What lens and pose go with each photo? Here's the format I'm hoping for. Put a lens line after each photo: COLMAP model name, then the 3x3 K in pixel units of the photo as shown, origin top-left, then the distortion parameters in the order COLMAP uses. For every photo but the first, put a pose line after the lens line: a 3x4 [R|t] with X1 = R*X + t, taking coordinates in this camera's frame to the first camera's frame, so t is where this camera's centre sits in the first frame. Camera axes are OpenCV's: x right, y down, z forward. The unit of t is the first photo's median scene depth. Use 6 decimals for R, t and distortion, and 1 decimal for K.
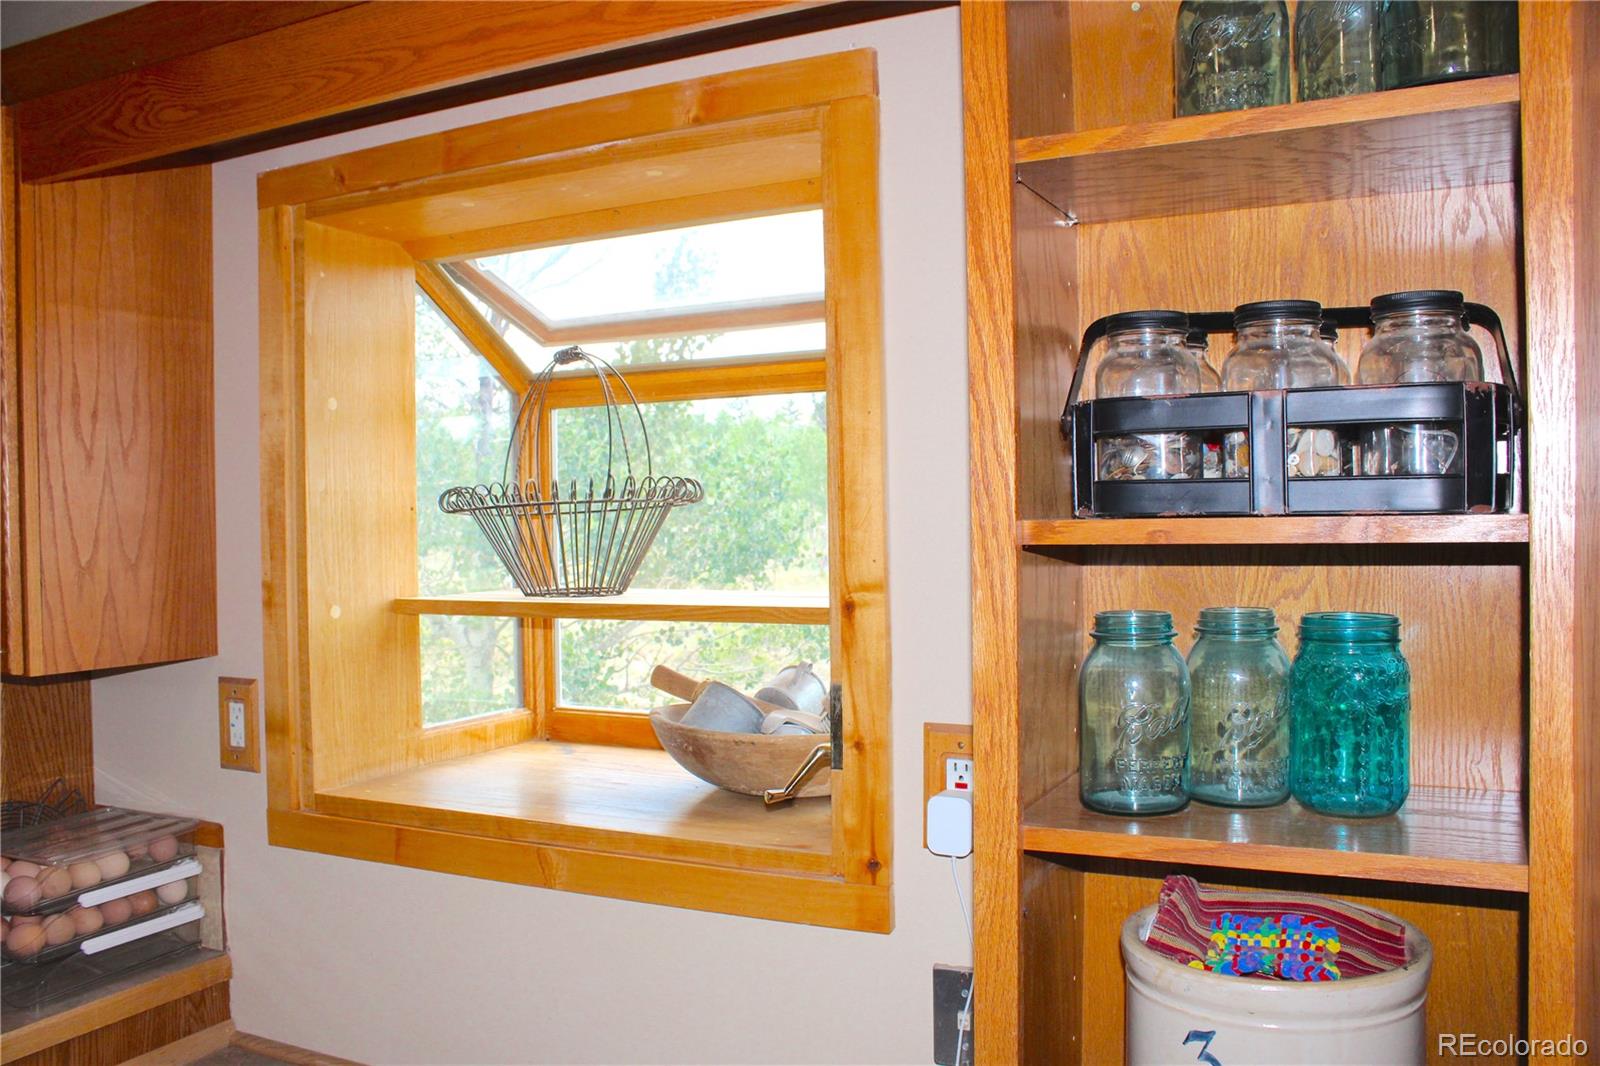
lens RADIAL K [[1337.2, 0, 800.0], [0, 1337.2, 533.0], [0, 0, 1]] dist [-0.171363, 0.171994]
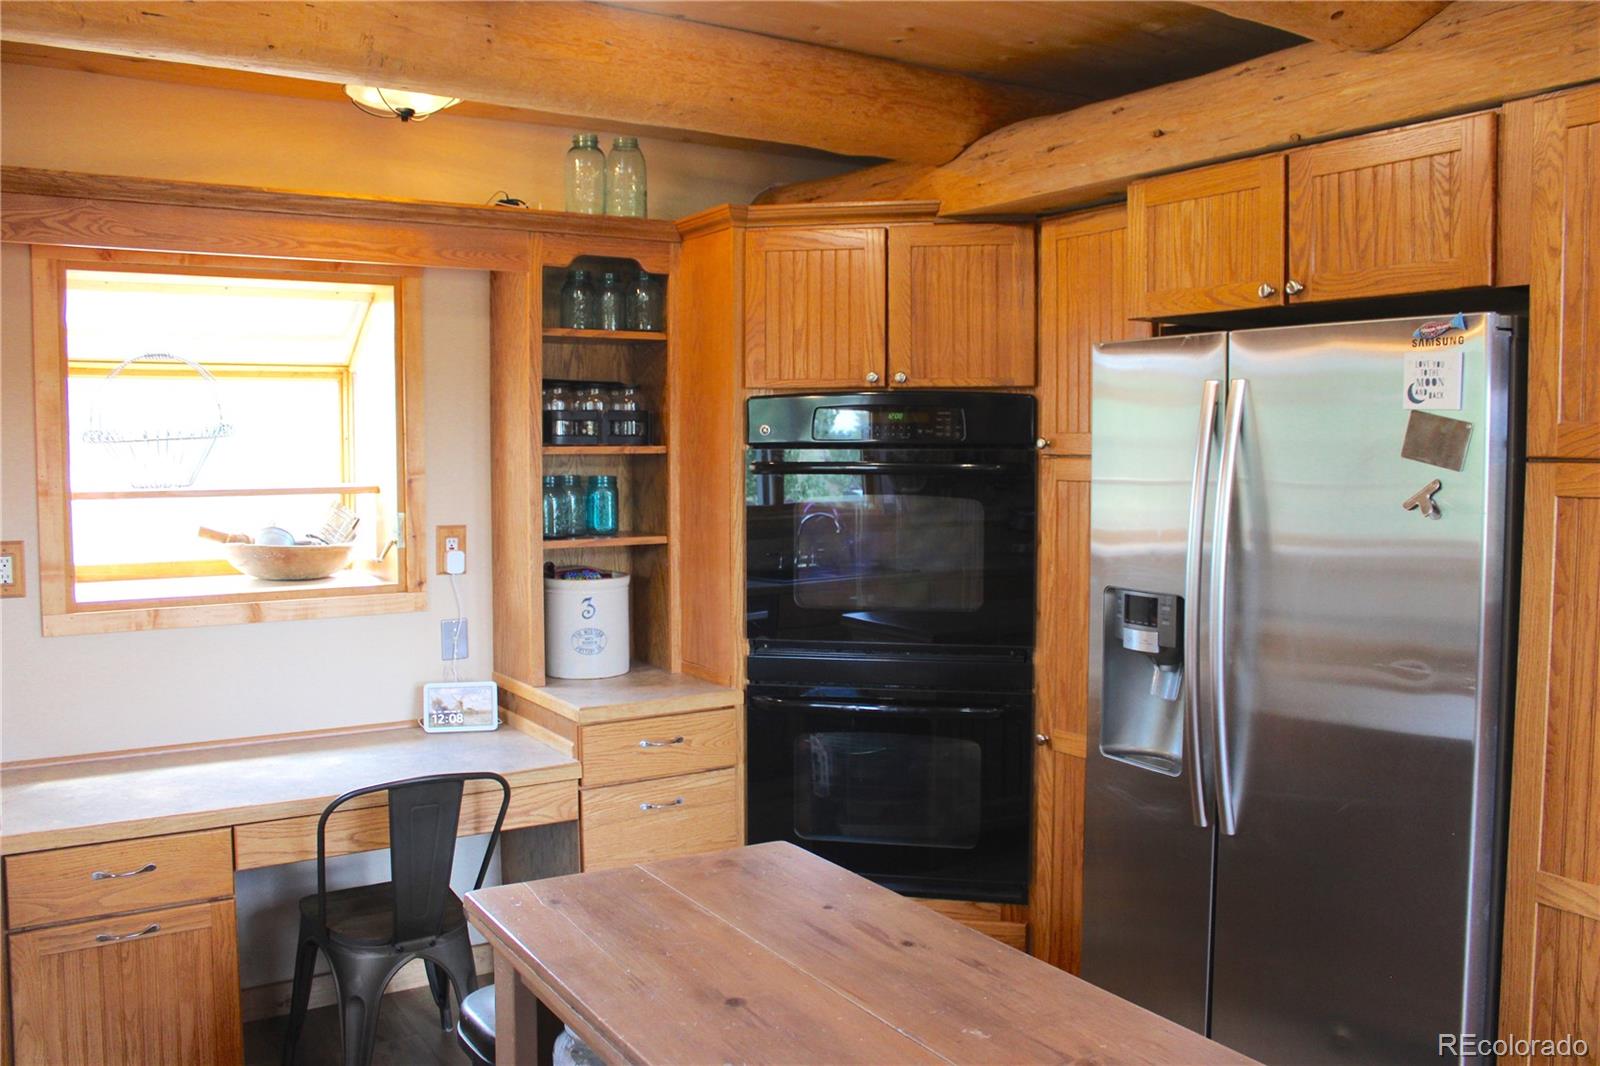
lens RADIAL K [[1337.2, 0, 800.0], [0, 1337.2, 533.0], [0, 0, 1]] dist [-0.171363, 0.171994]
pose [[0.500794, -0.045528, 0.864368, -1.329016], [0.002861, 0.998697, 0.050945, 0.021967], [-0.865562, -0.023040, 0.500272, -0.669052]]
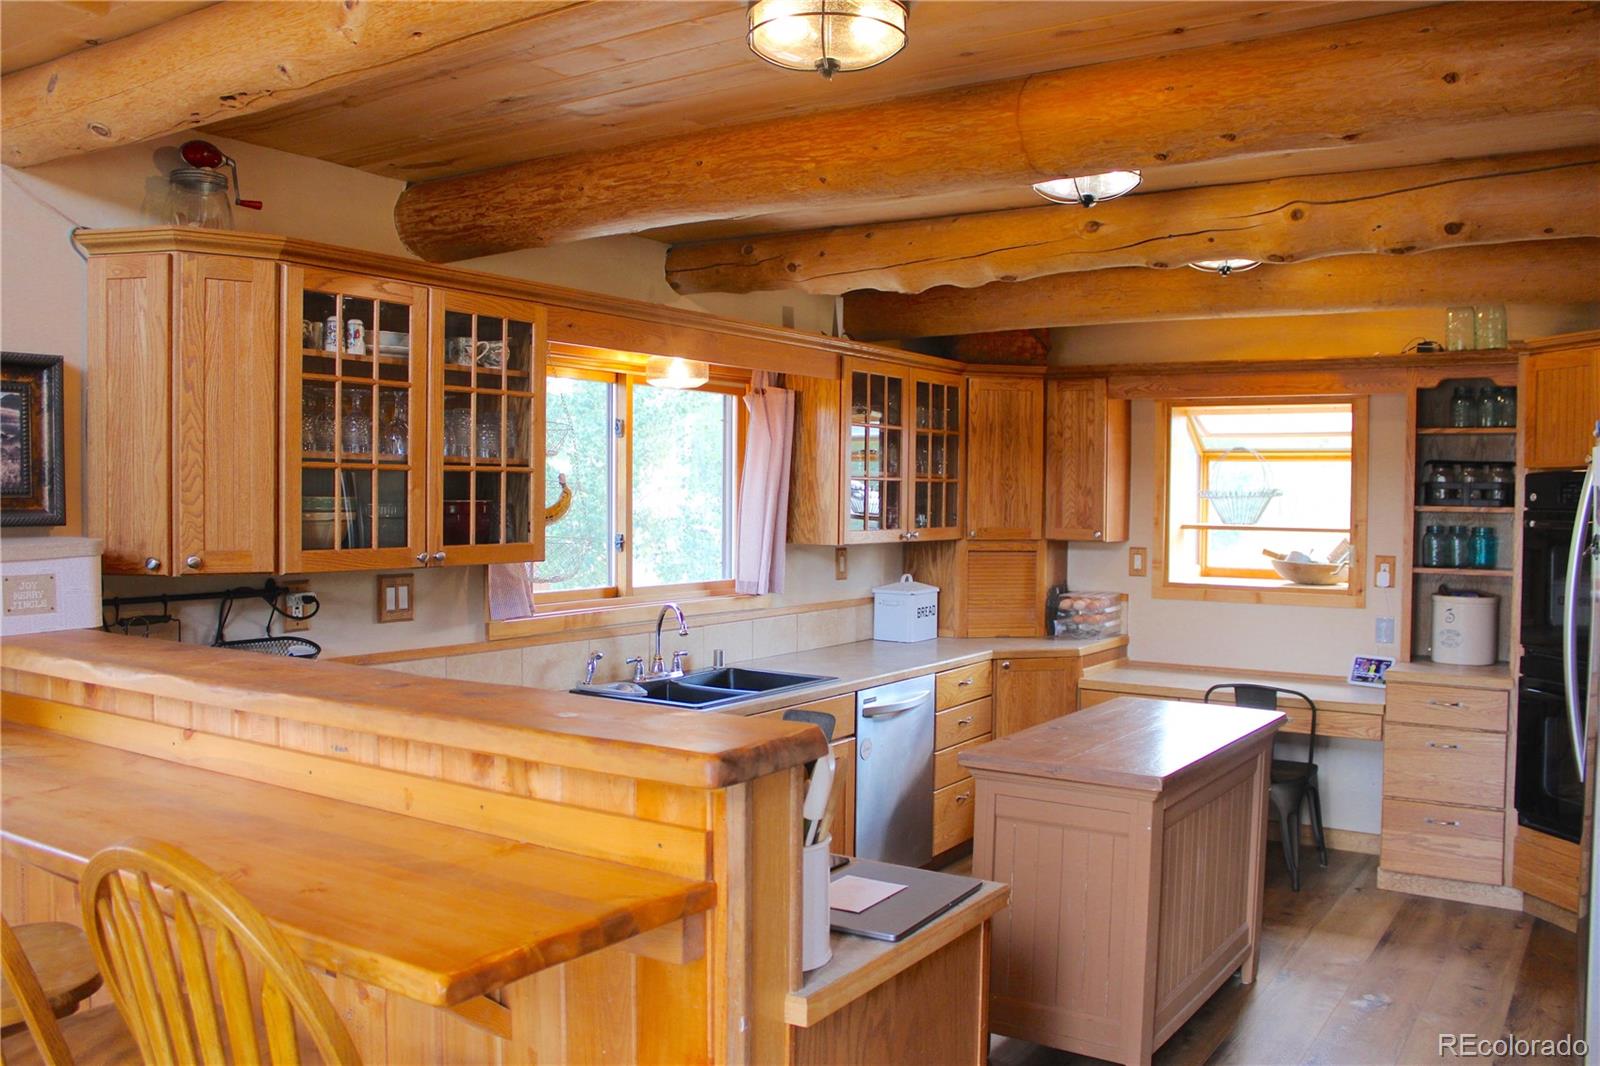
lens RADIAL K [[1337.2, 0, 800.0], [0, 1337.2, 533.0], [0, 0, 1]] dist [-0.171363, 0.171994]
pose [[0.993437, 0.027992, -0.110906, -0.903904], [-0.025512, 0.999393, 0.023713, 0.021034], [0.111502, -0.020727, 0.993548, -2.337922]]
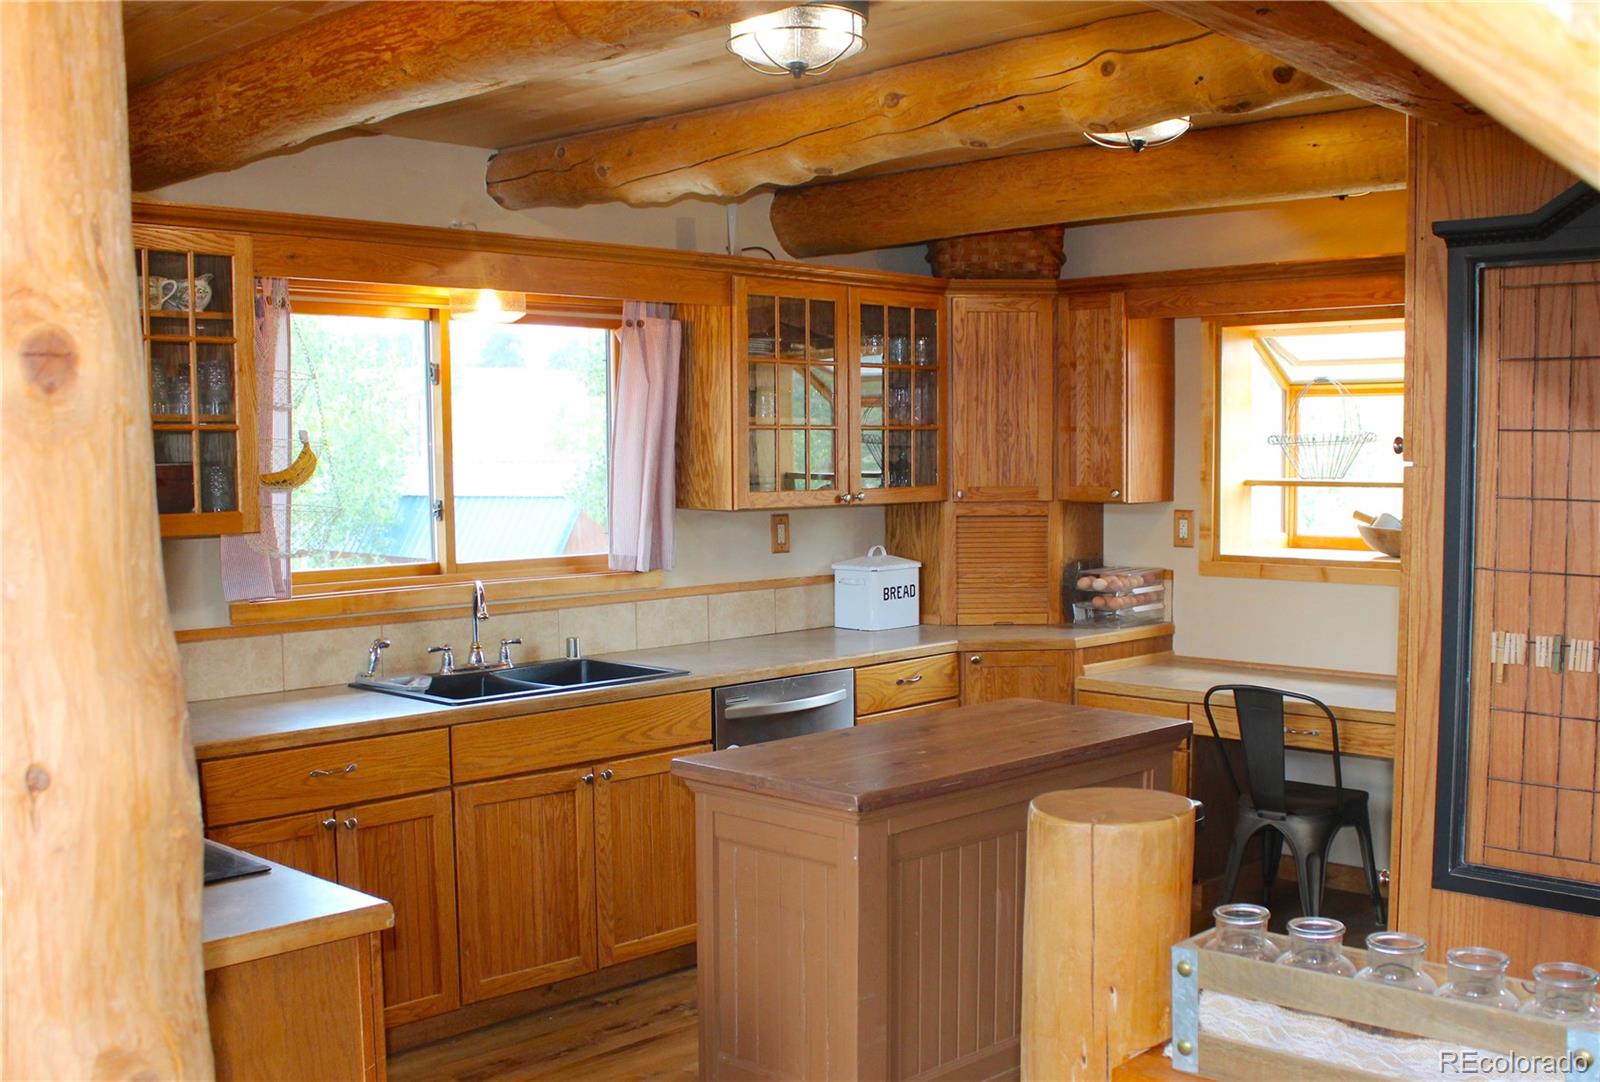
lens RADIAL K [[1683.4, 0, 868.1], [0, 1683.4, 610.3], [0, 0, 1]] dist [-0.185354, 0.213033]
pose [[0.963234, 0.032670, -0.266672, -0.157403], [-0.008870, 0.995905, 0.089969, 0.021412], [0.268519, -0.084295, 0.959579, -2.247203]]
